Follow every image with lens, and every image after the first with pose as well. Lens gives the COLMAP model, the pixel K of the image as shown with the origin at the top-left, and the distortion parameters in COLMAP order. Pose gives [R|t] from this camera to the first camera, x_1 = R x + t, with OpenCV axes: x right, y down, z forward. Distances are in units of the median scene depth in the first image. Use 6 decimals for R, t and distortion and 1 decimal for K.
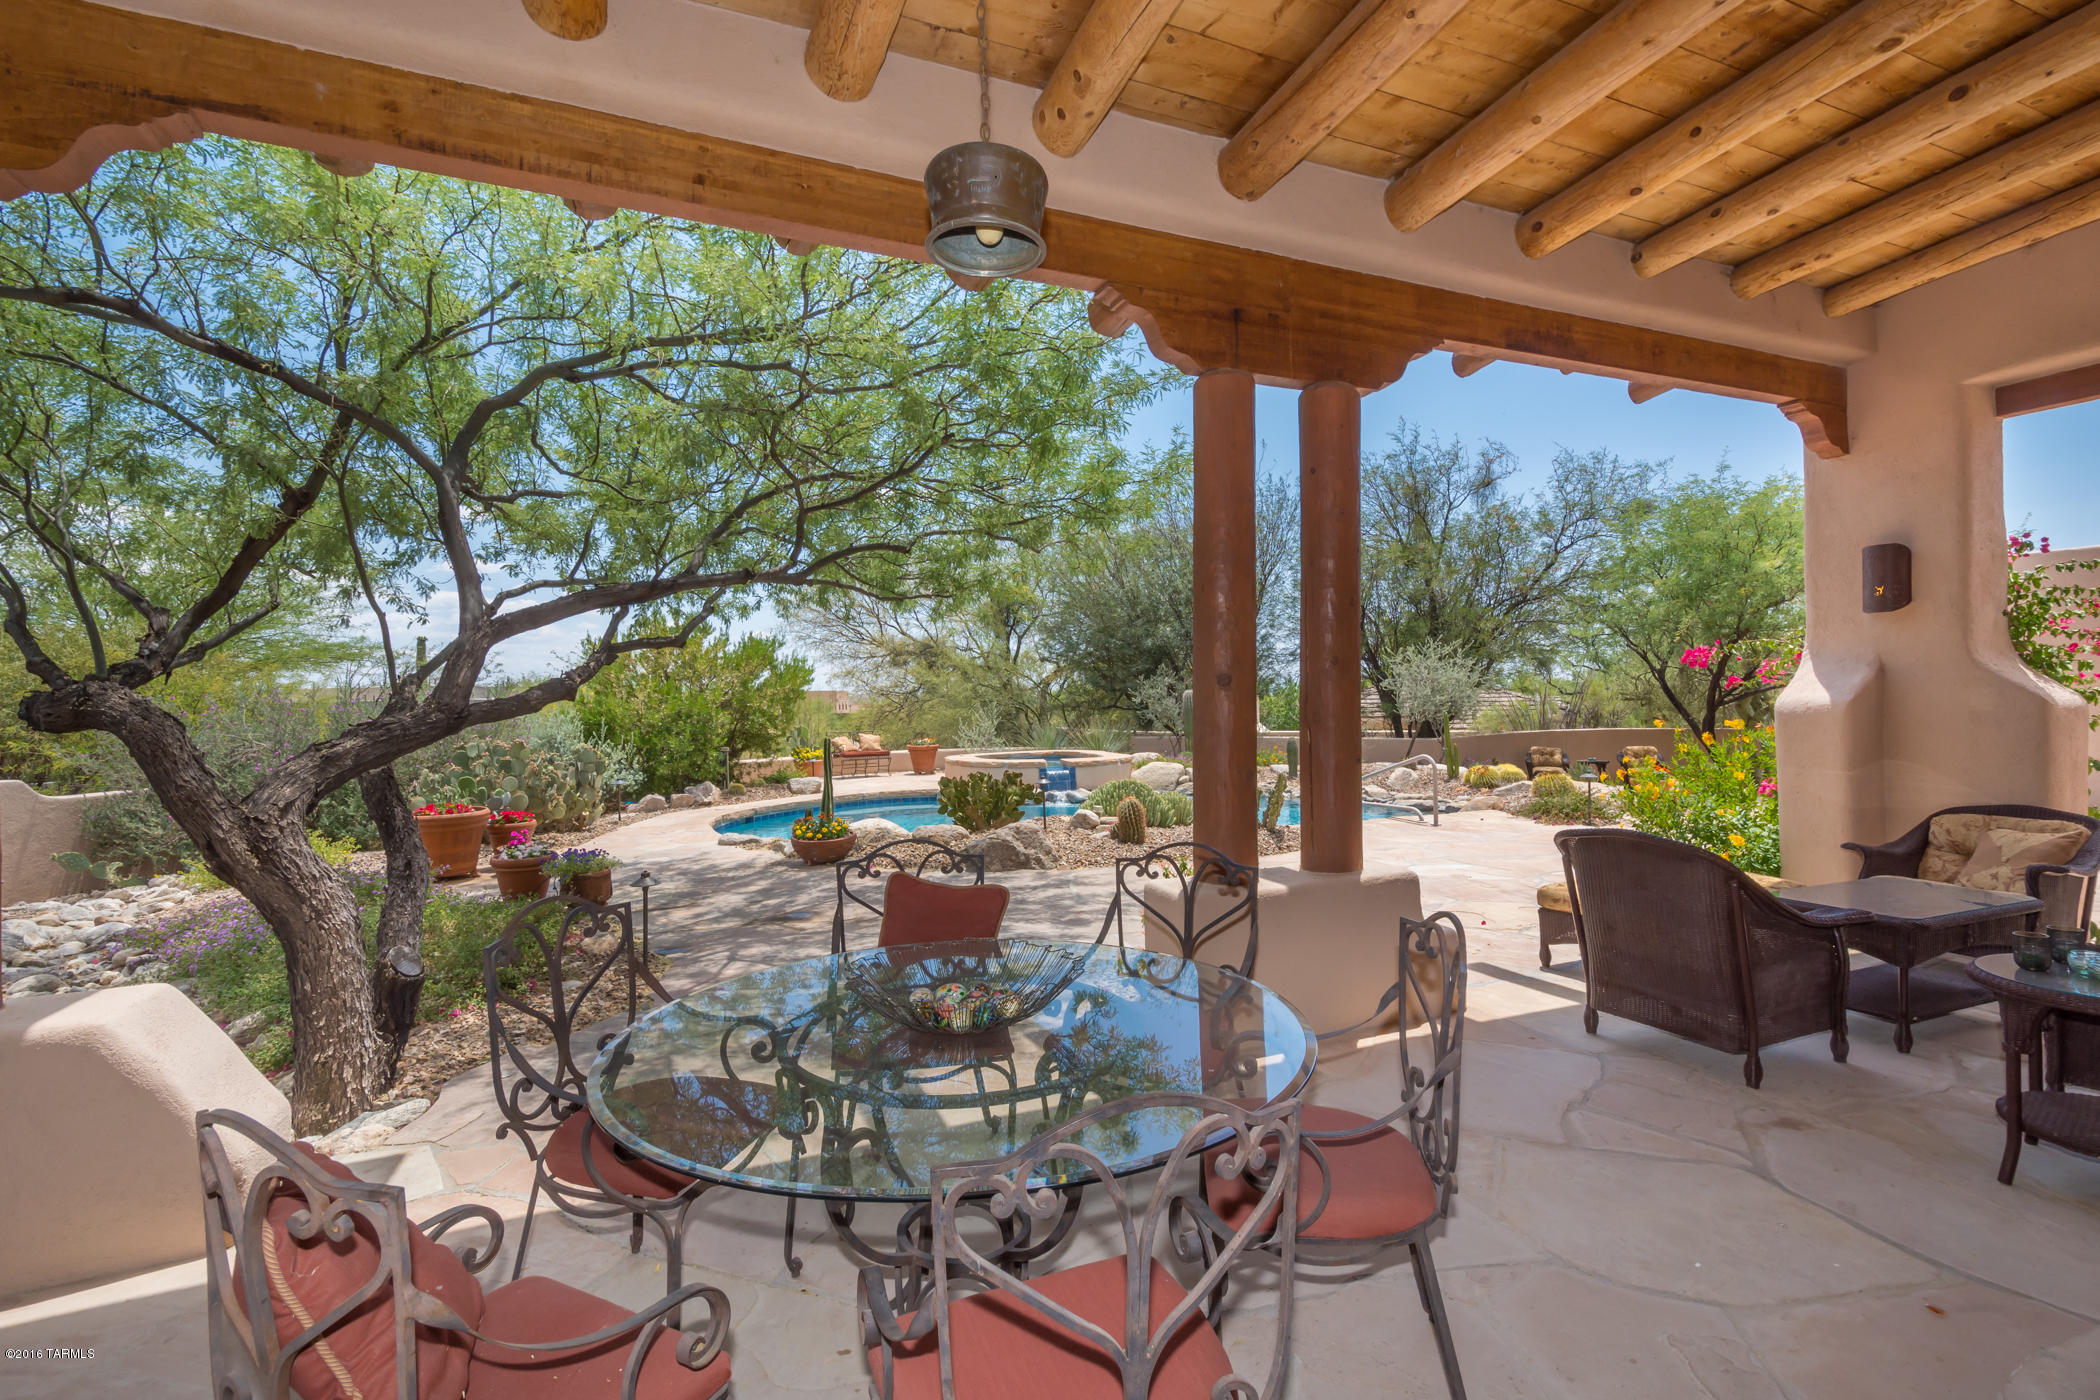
lens RADIAL K [[912.3, 0, 1040.8], [0, 912.3, 698.4], [0, 0, 1]] dist [0.001621, 0.000138]
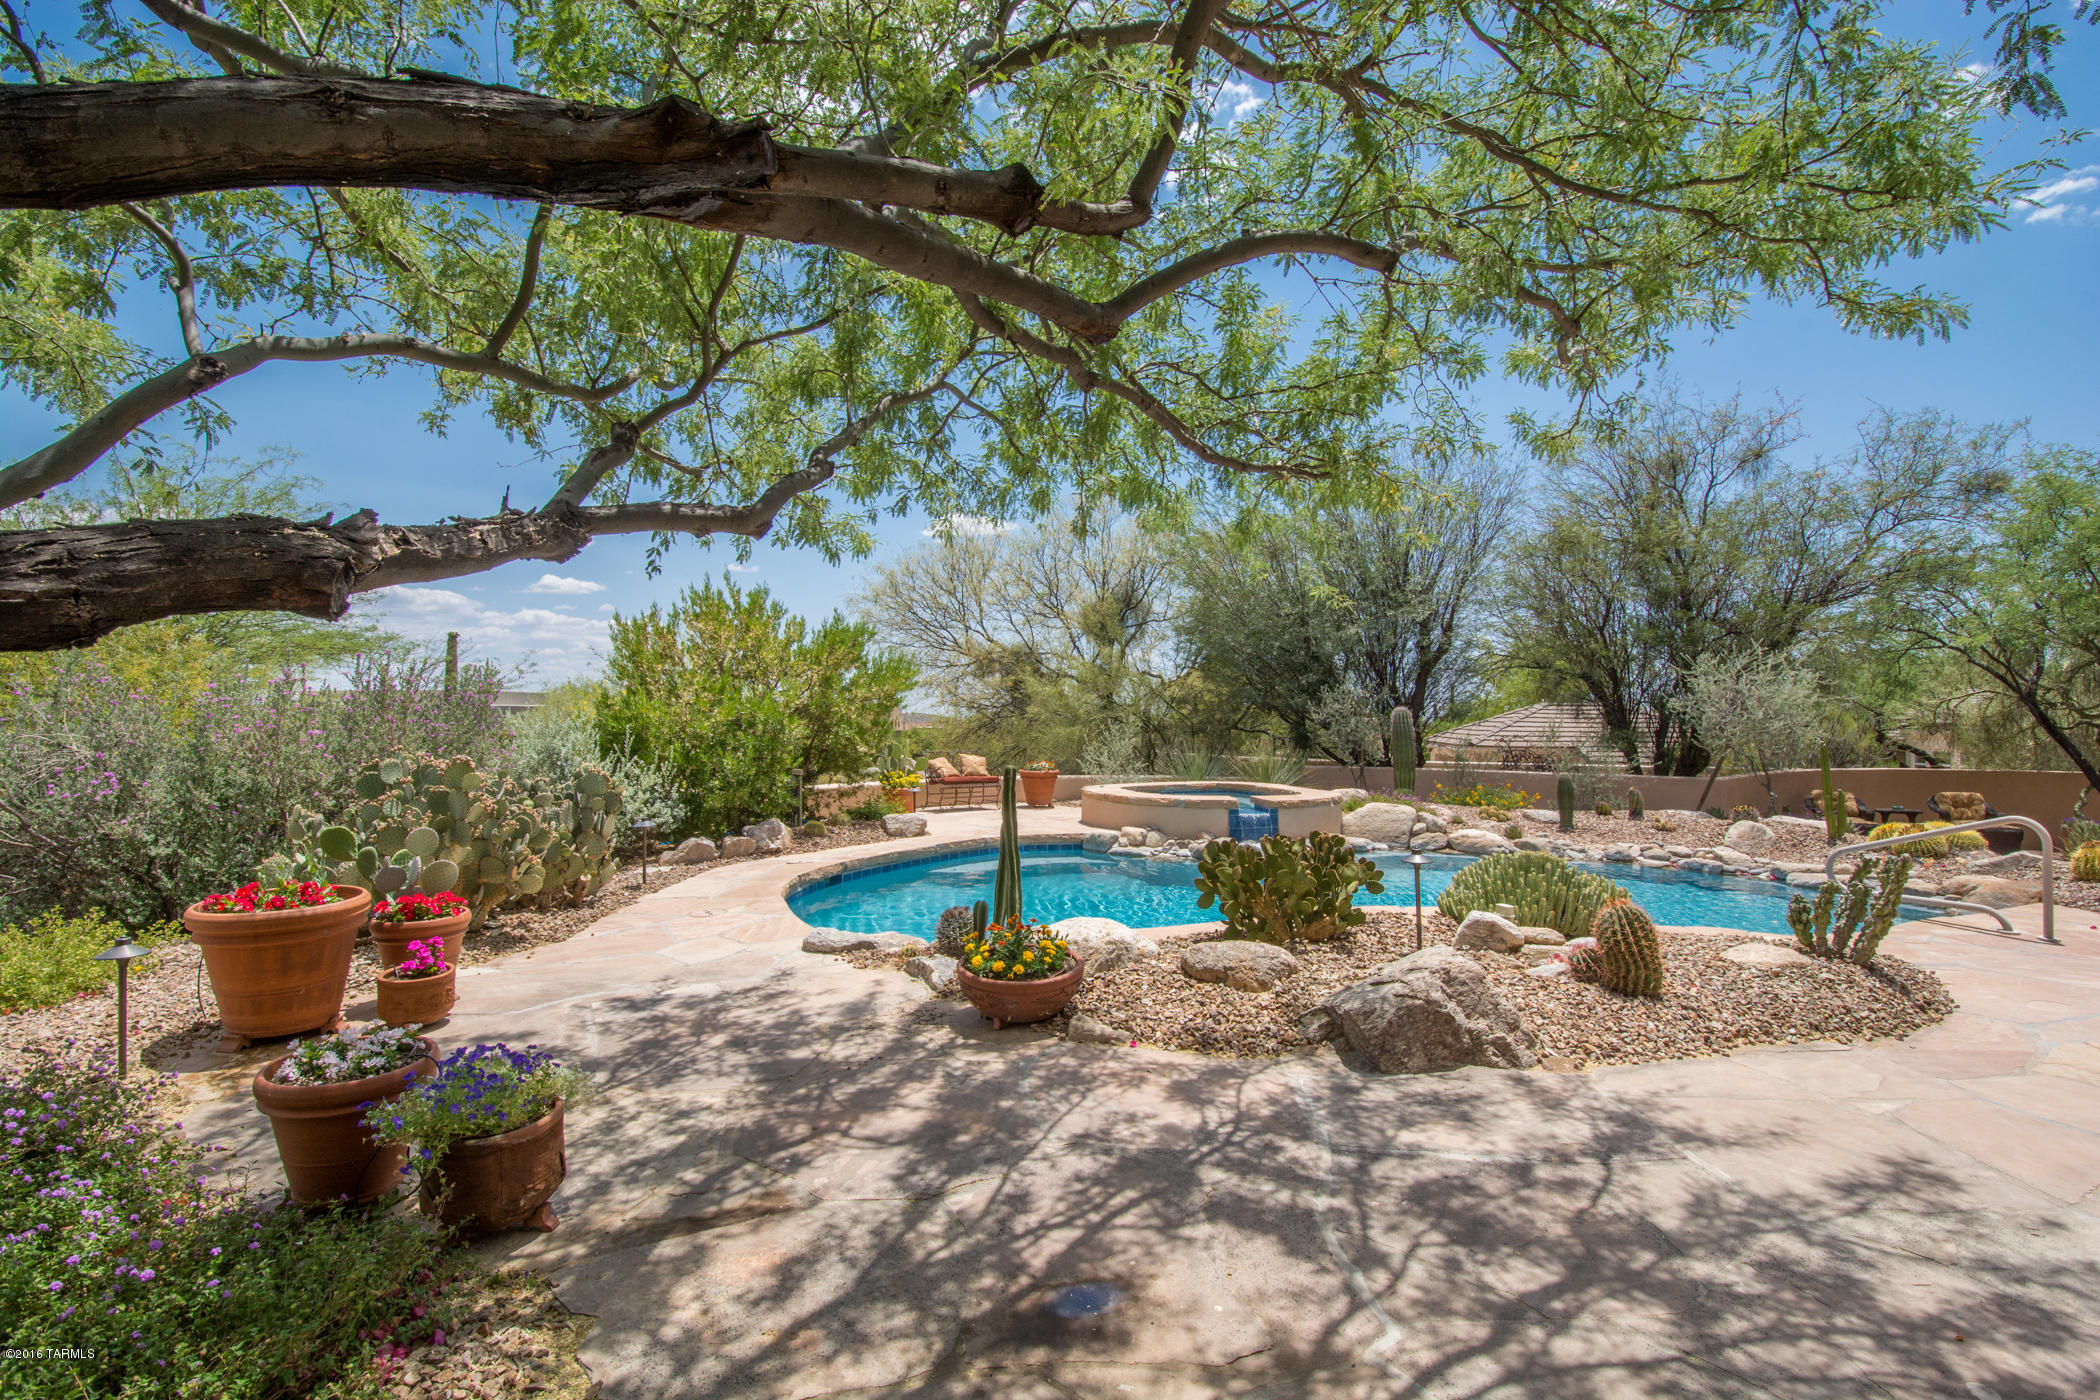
lens RADIAL K [[912.3, 0, 1053.5], [0, 912.3, 706.2], [0, 0, 1]] dist [0.001621, 0.000138]
pose [[0.998947, 0.020806, -0.040887, -0.124909], [-0.021382, 0.999678, -0.013692, 0.009551], [0.040589, 0.014552, 0.999070, 0.307088]]
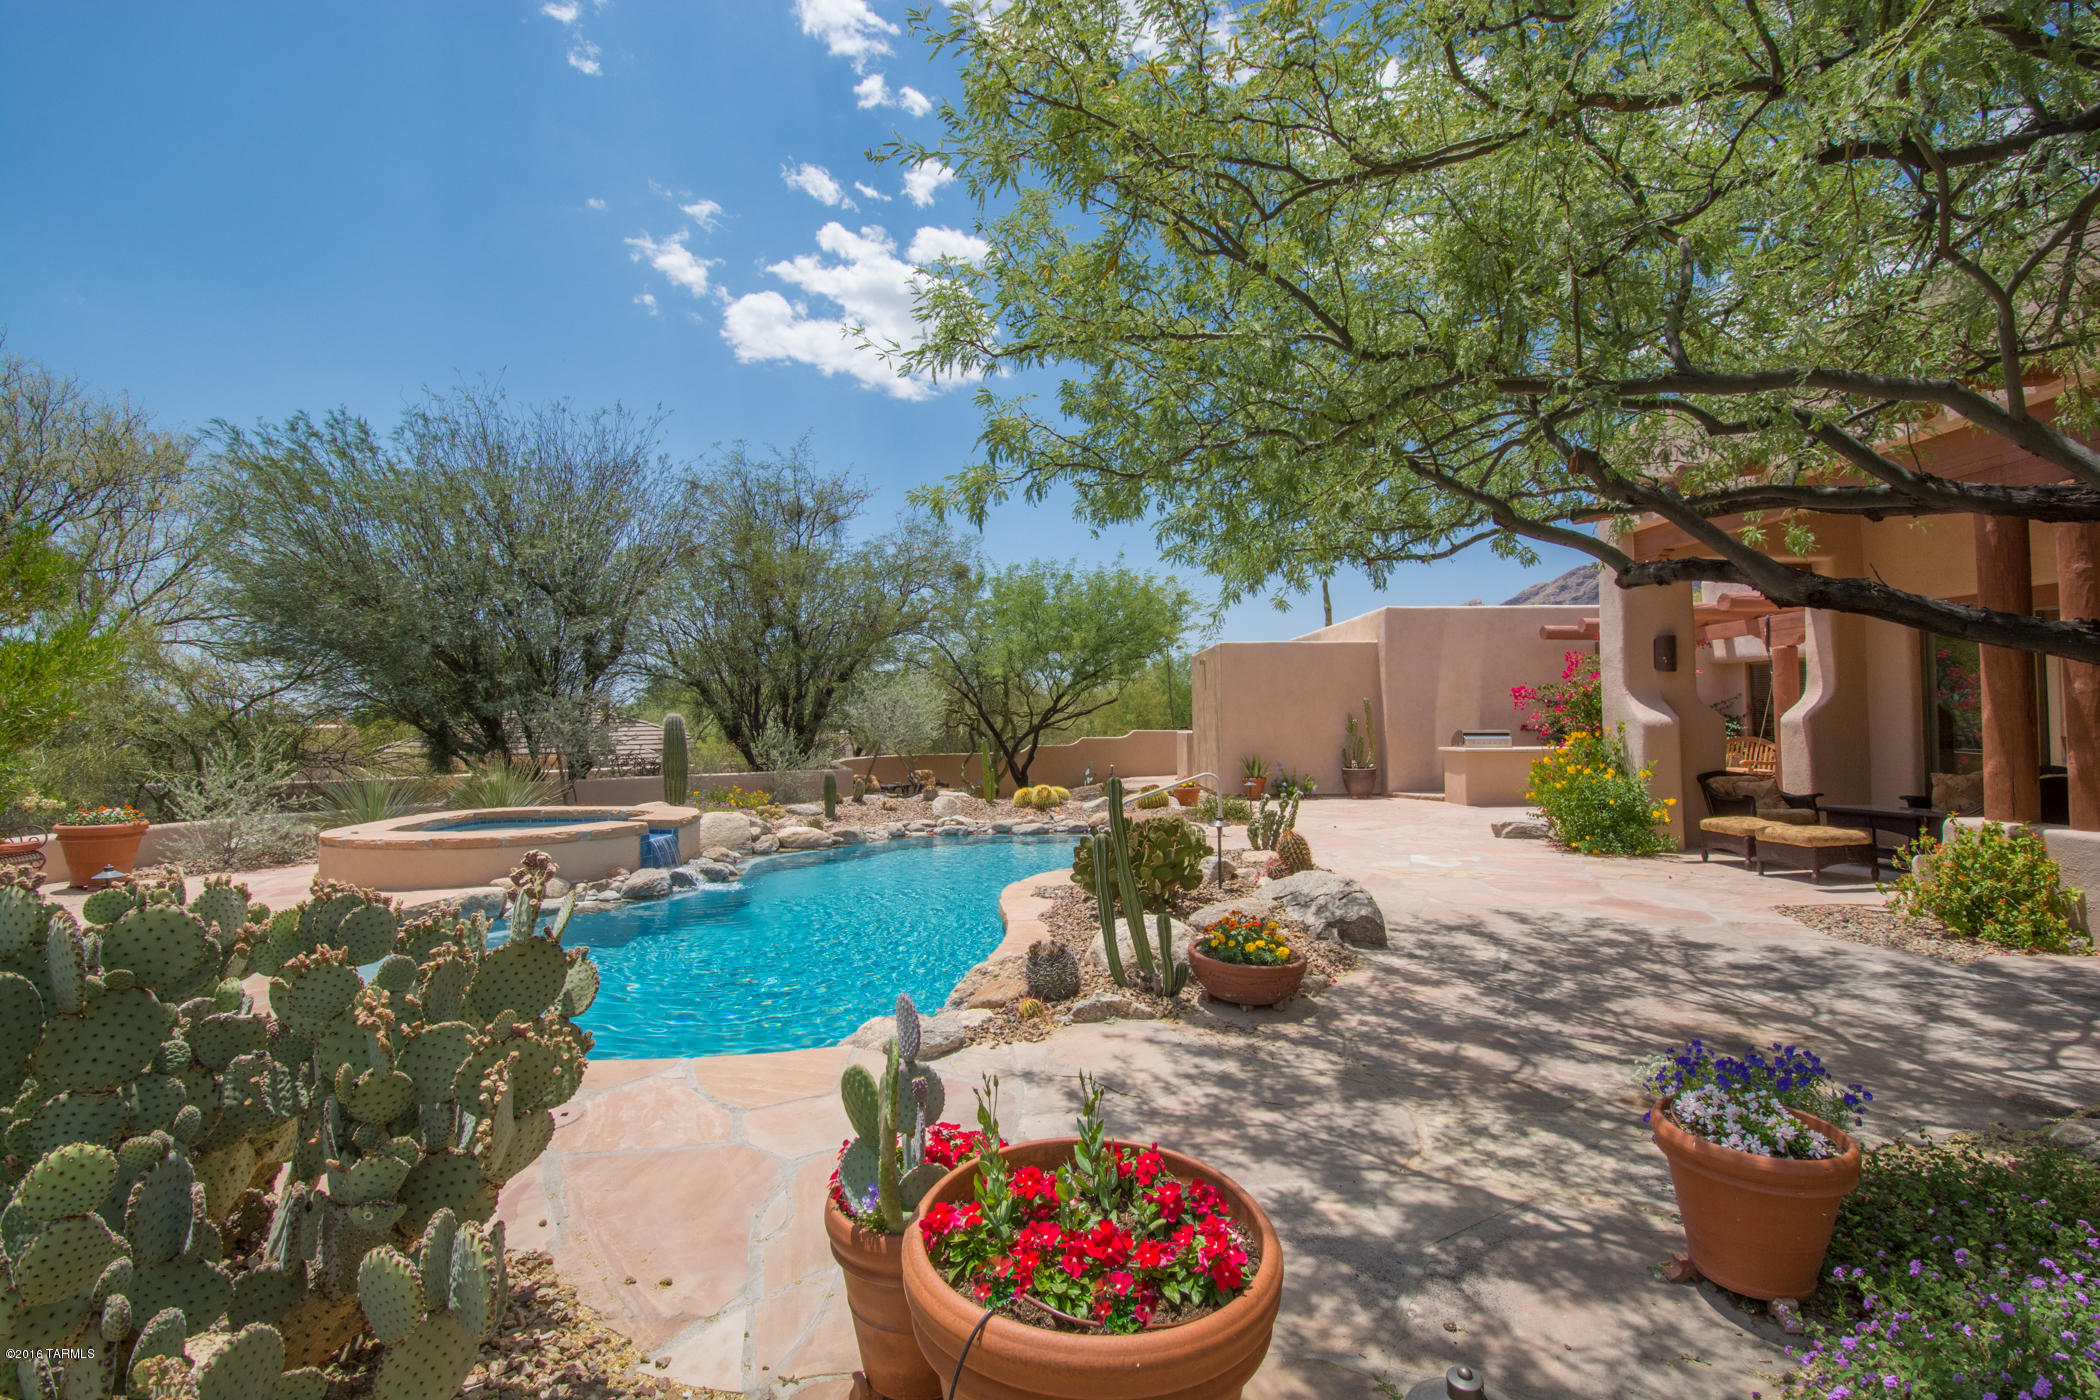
lens RADIAL K [[912.3, 0, 1045.1], [0, 912.3, 702.9], [0, 0, 1]] dist [0.001621, 0.000138]
pose [[0.399119, 0.033303, 0.916294, -0.498475], [-0.000239, 0.999344, -0.036218, 0.010533], [-0.916899, 0.014236, 0.398865, 0.549028]]
